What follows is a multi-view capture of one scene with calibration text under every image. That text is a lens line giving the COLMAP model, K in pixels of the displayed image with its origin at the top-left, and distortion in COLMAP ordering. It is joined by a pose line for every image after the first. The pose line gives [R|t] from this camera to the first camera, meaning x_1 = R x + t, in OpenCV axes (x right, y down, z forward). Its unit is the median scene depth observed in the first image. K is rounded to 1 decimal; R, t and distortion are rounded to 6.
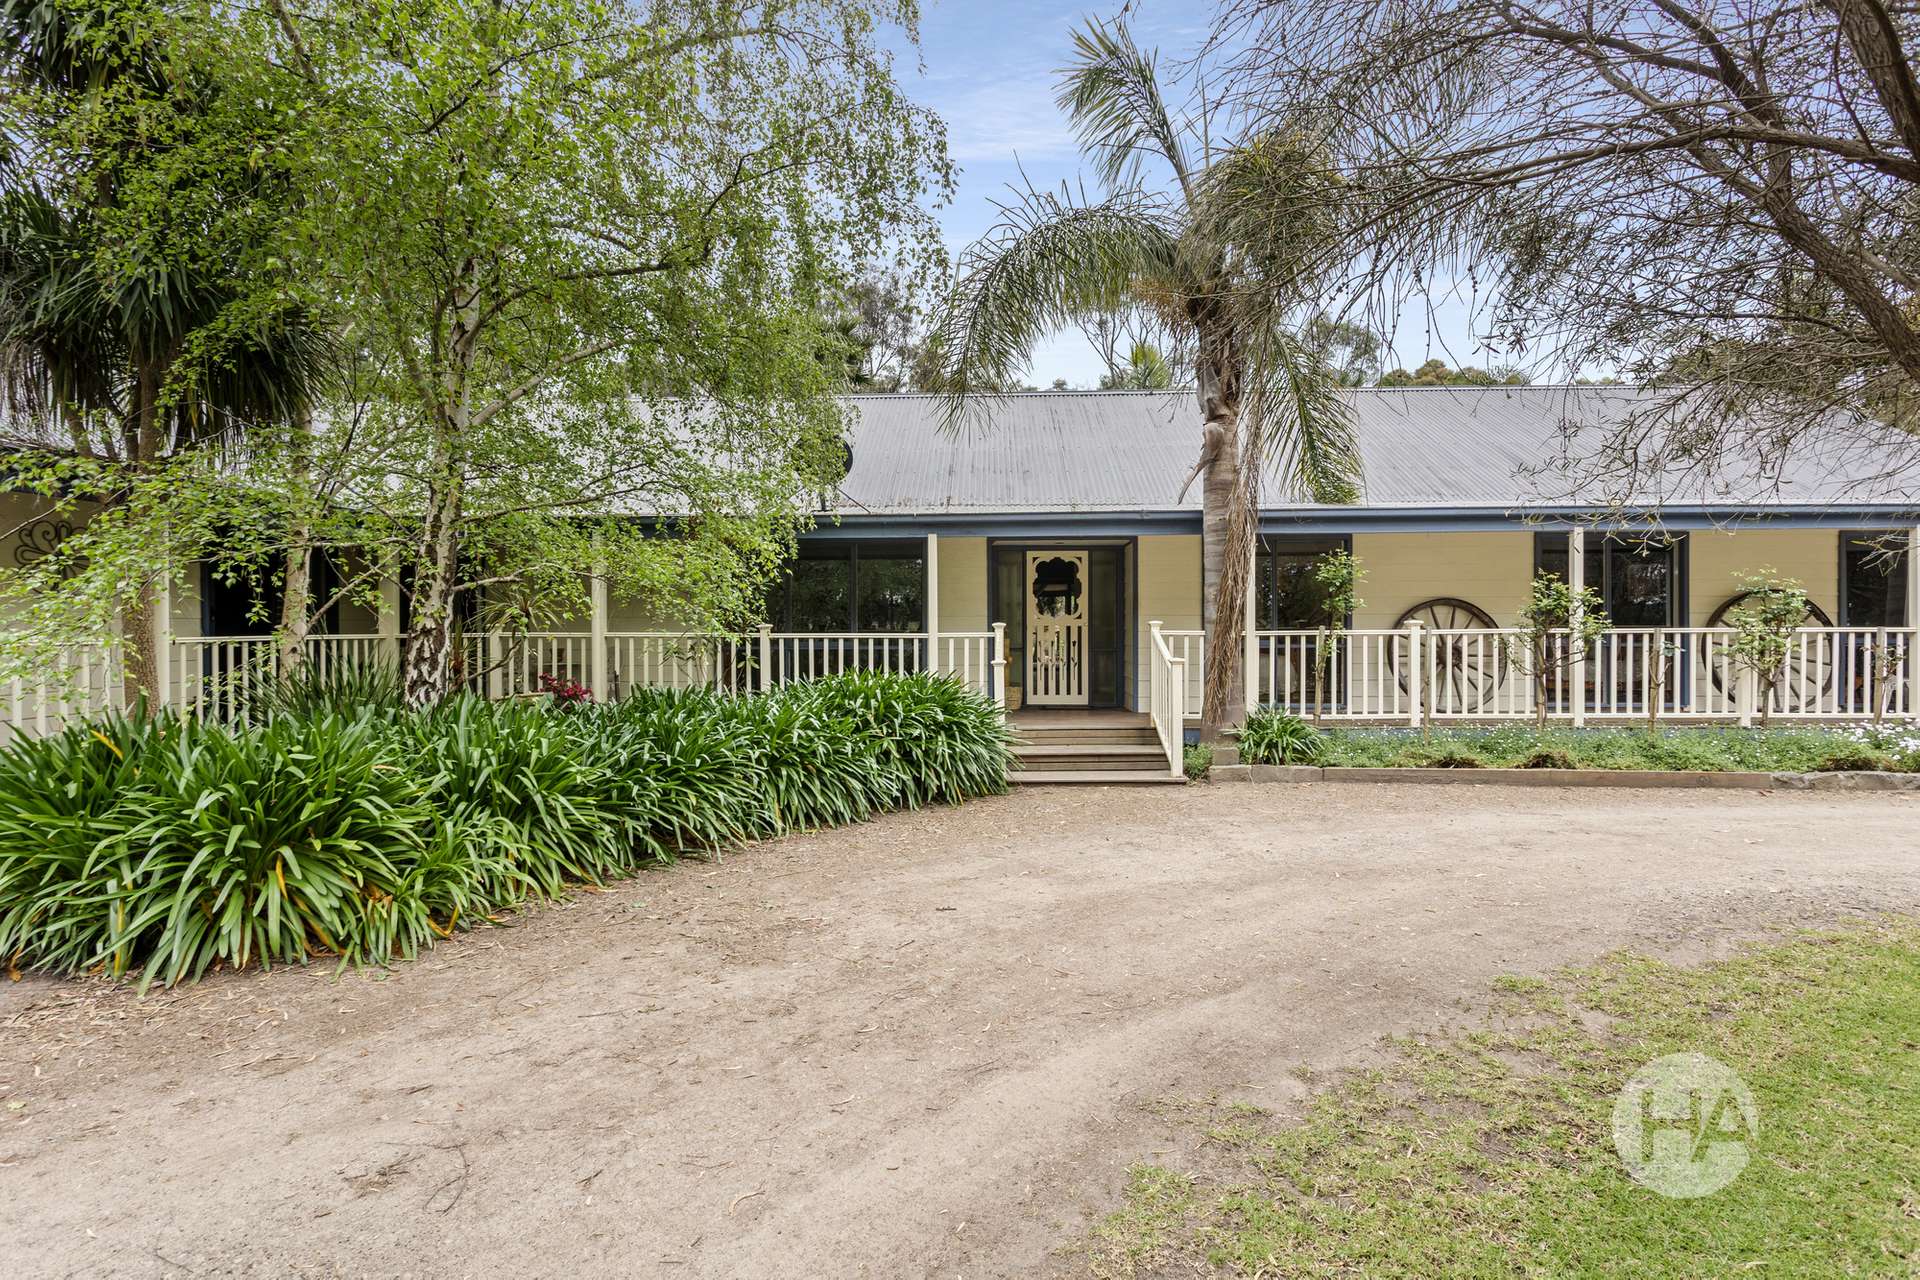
lens RADIAL K [[1034.2, 0, 951.3], [0, 1034.2, 638.5], [0, 0, 1]] dist [0.000356, 0.000000]
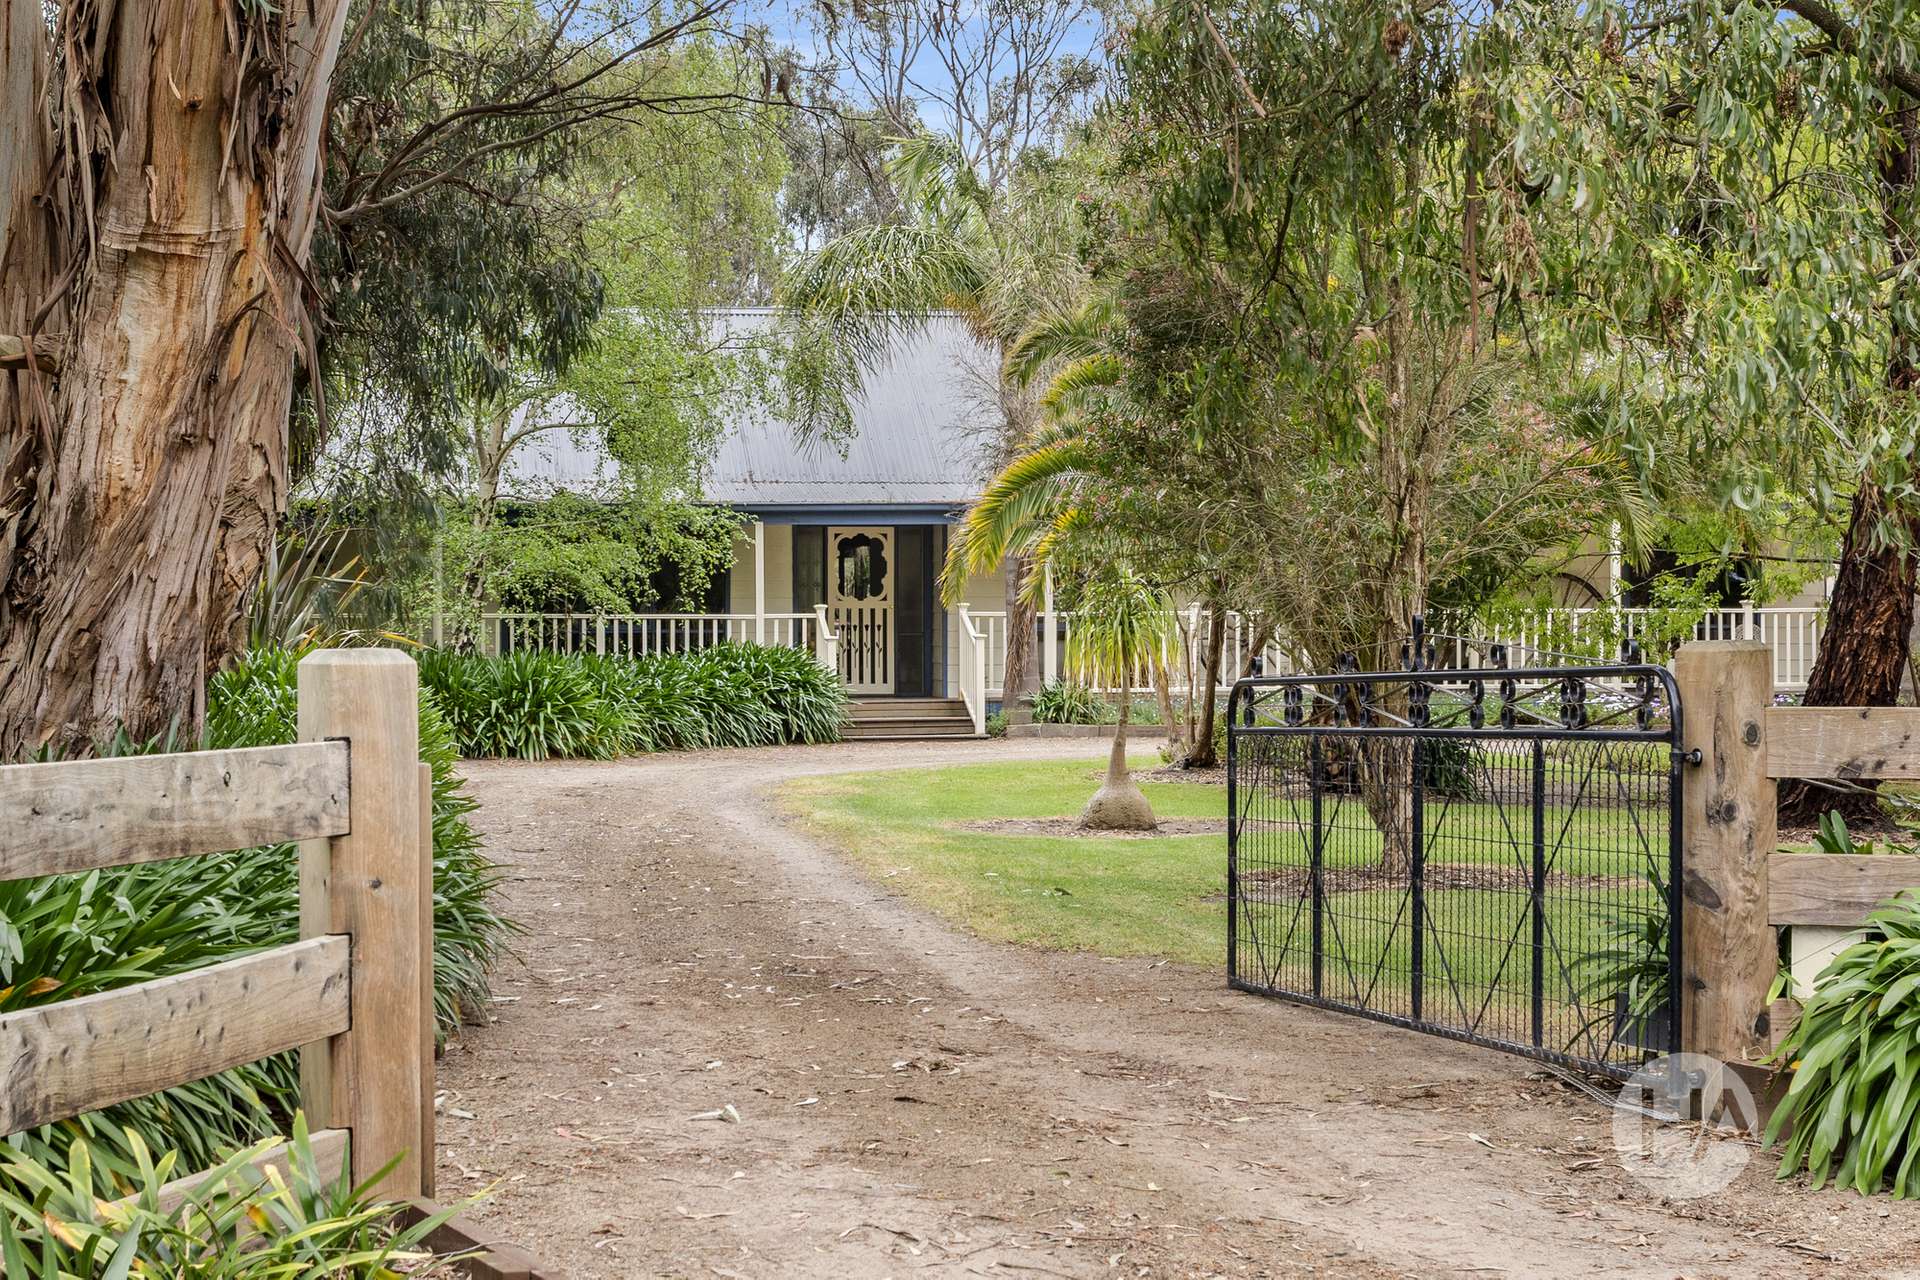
lens RADIAL K [[2212.7, 0, 959.8], [0, 2212.7, 639.1], [0, 0, 1]] dist [0.000063, 0.000000]
pose [[0.982881, -0.003951, 0.184197, -0.245337], [0.004001, 0.999992, 0.000099, 0.021600], [-0.184196, 0.000640, 0.982889, -1.345390]]
